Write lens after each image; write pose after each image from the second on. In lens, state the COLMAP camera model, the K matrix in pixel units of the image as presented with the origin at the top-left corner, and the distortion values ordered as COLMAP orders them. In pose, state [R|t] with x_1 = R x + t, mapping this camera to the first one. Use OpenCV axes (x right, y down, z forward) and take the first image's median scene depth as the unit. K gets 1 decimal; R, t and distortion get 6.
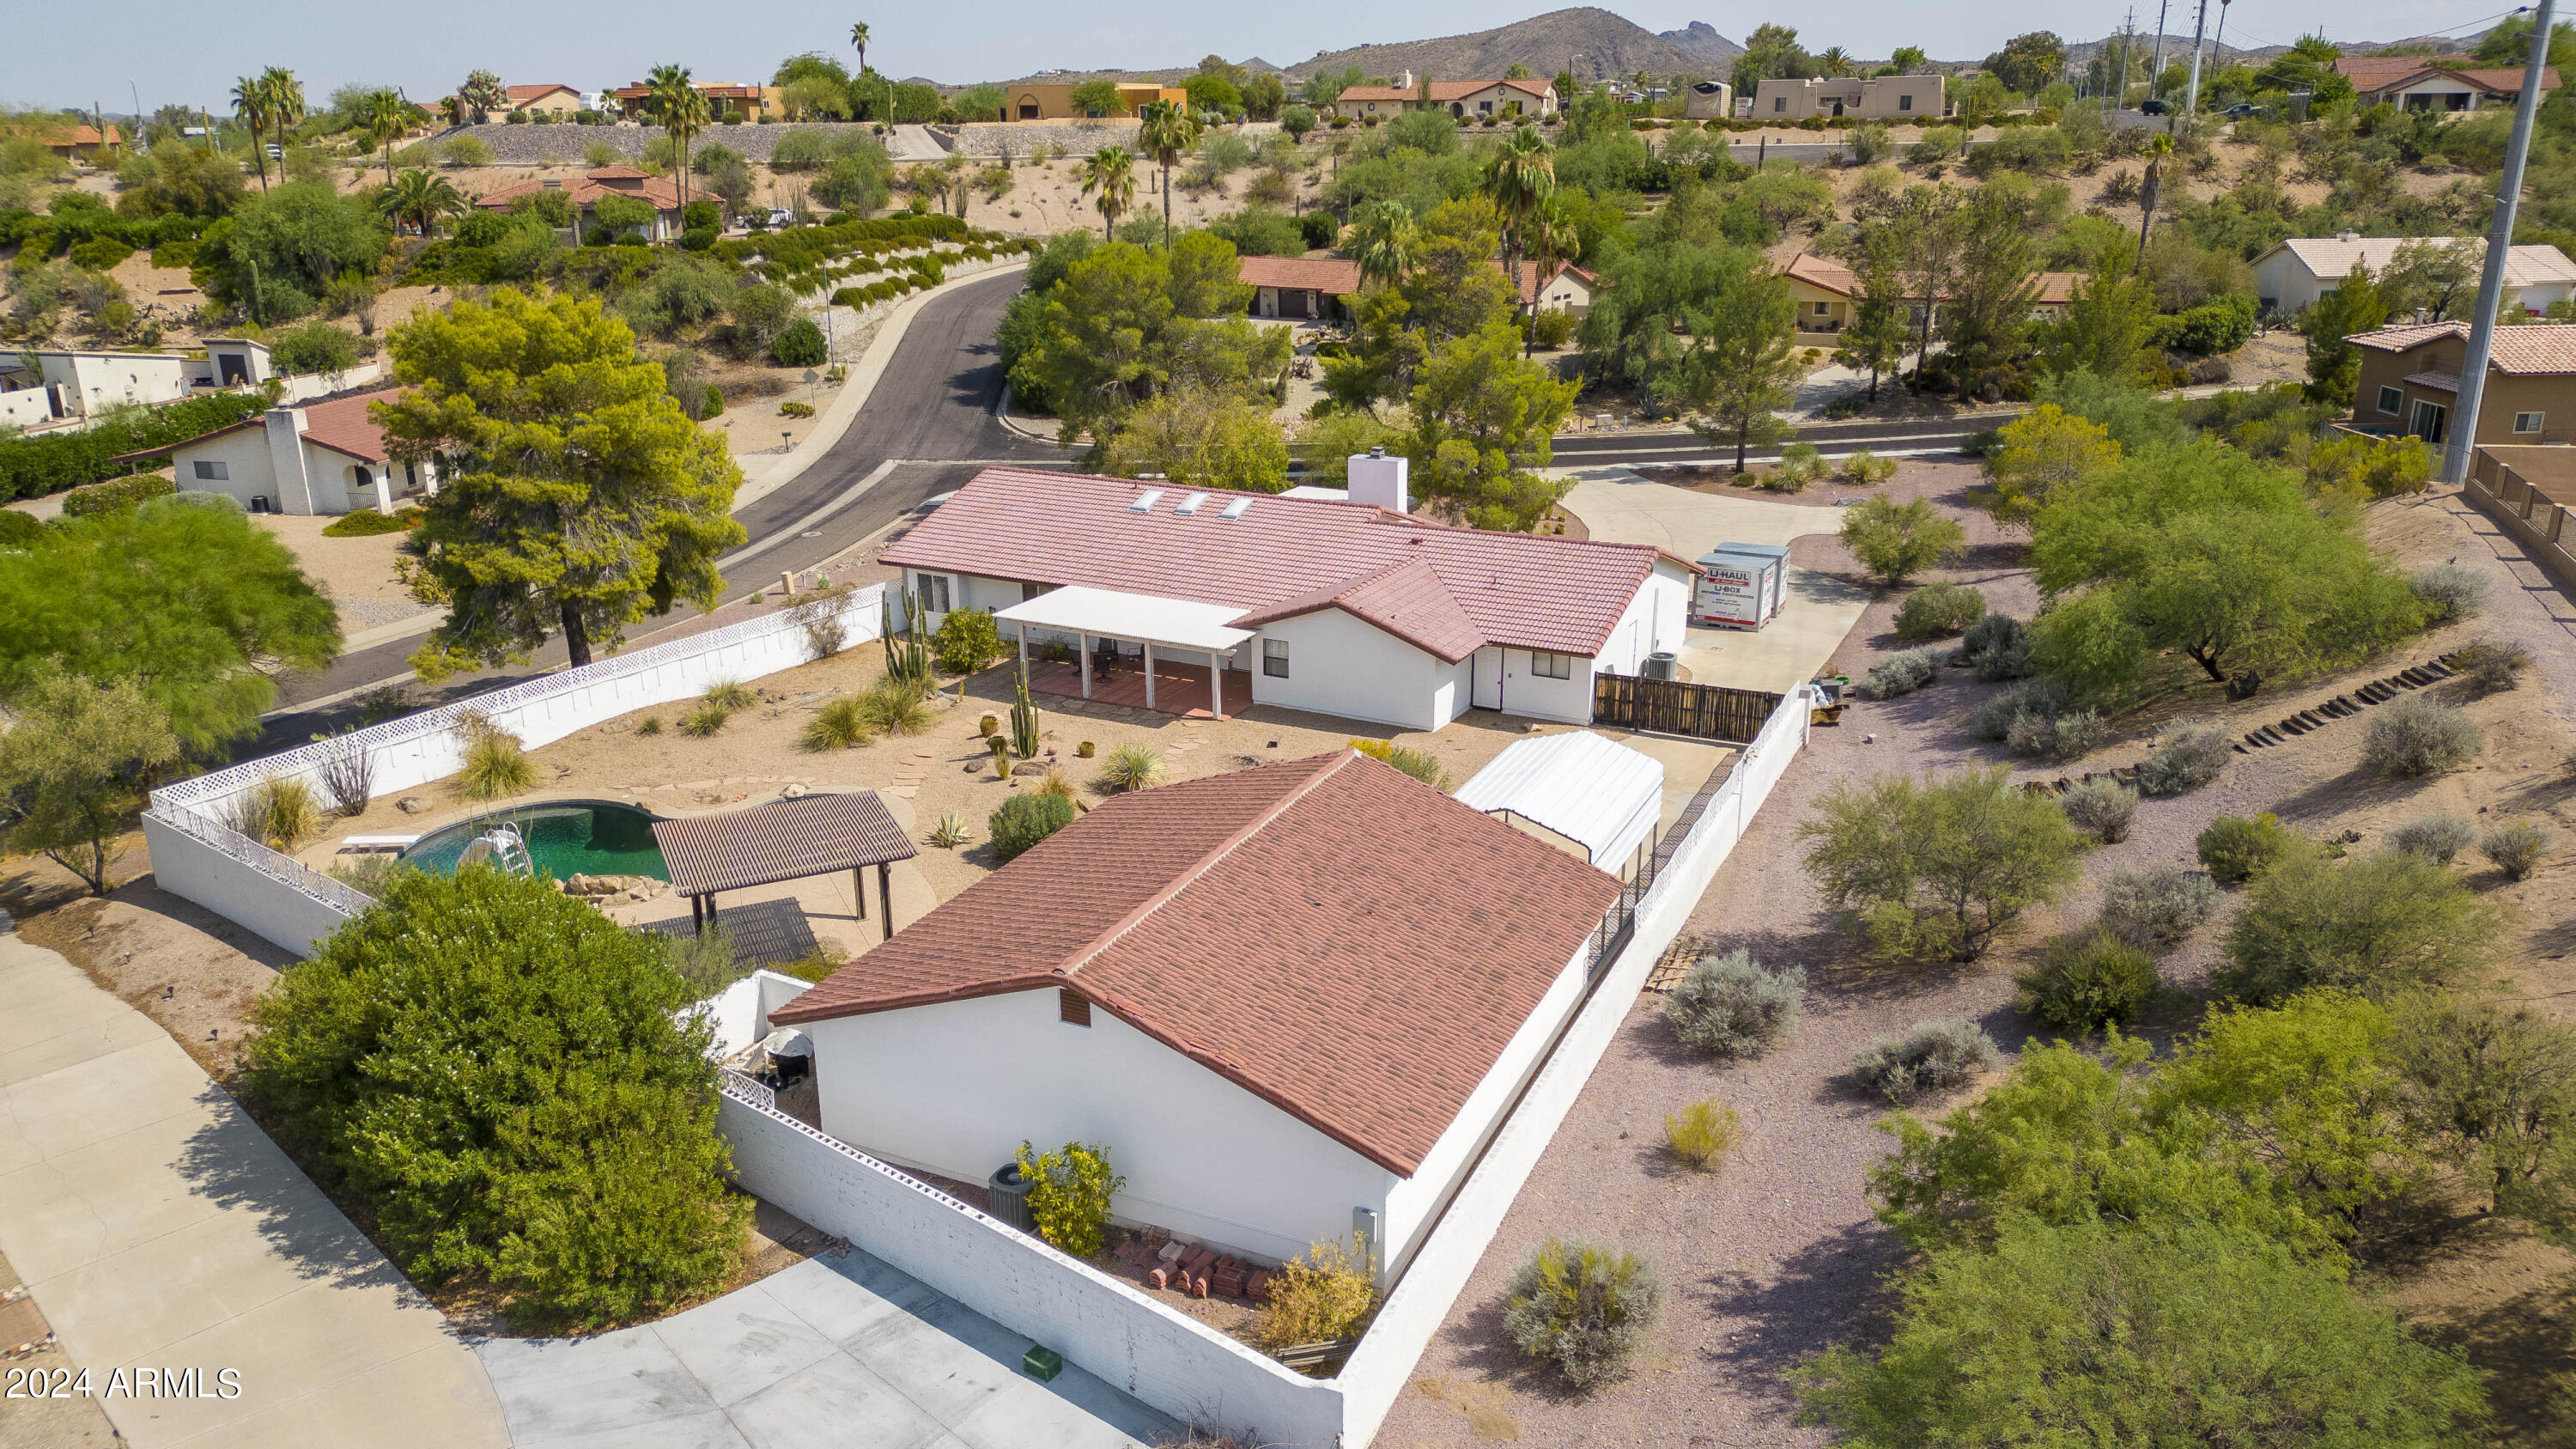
lens RADIAL K [[1816.3, 0, 1288.0], [0, 1816.3, 724.5], [0, 0, 1]] dist [0.073592, -0.070806]
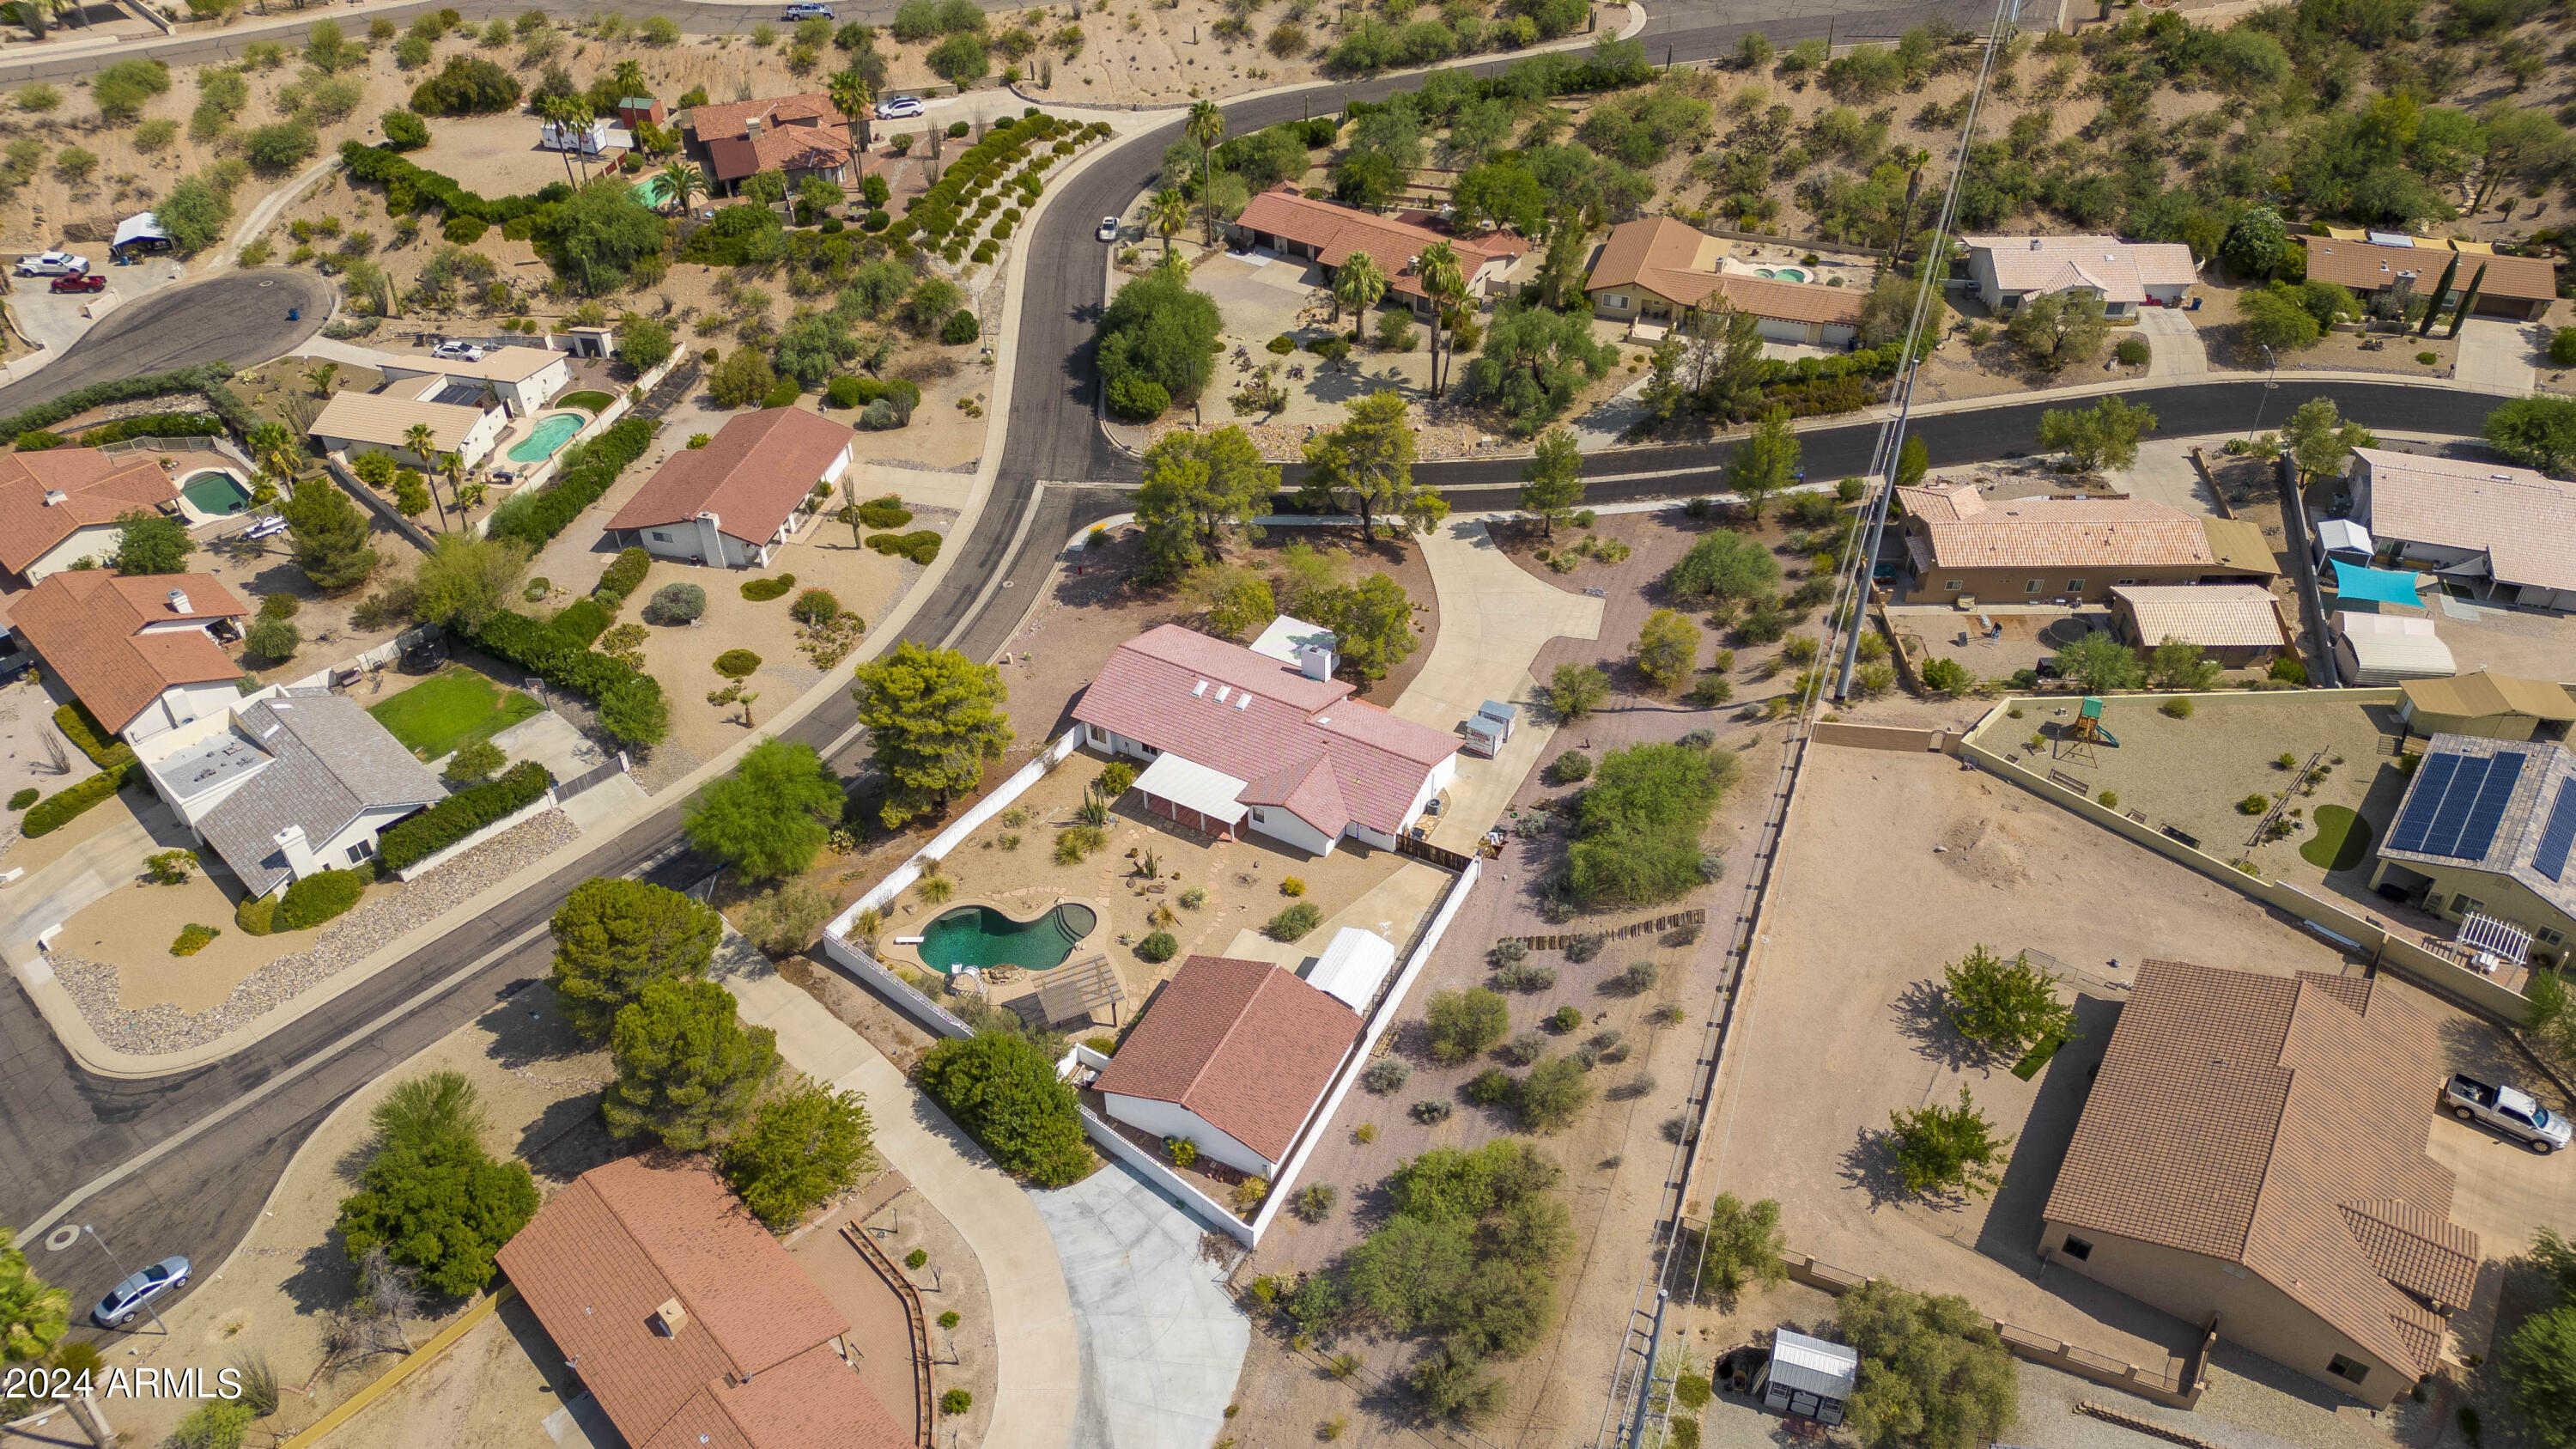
lens RADIAL K [[1816.3, 0, 1288.0], [0, 1816.3, 724.5], [0, 0, 1]] dist [0.073592, -0.070806]
pose [[0.999649, 0.015486, -0.021505, 0.039892], [-0.006908, 0.935714, 0.352691, -0.487525], [0.025584, -0.352419, 0.935493, -0.554588]]
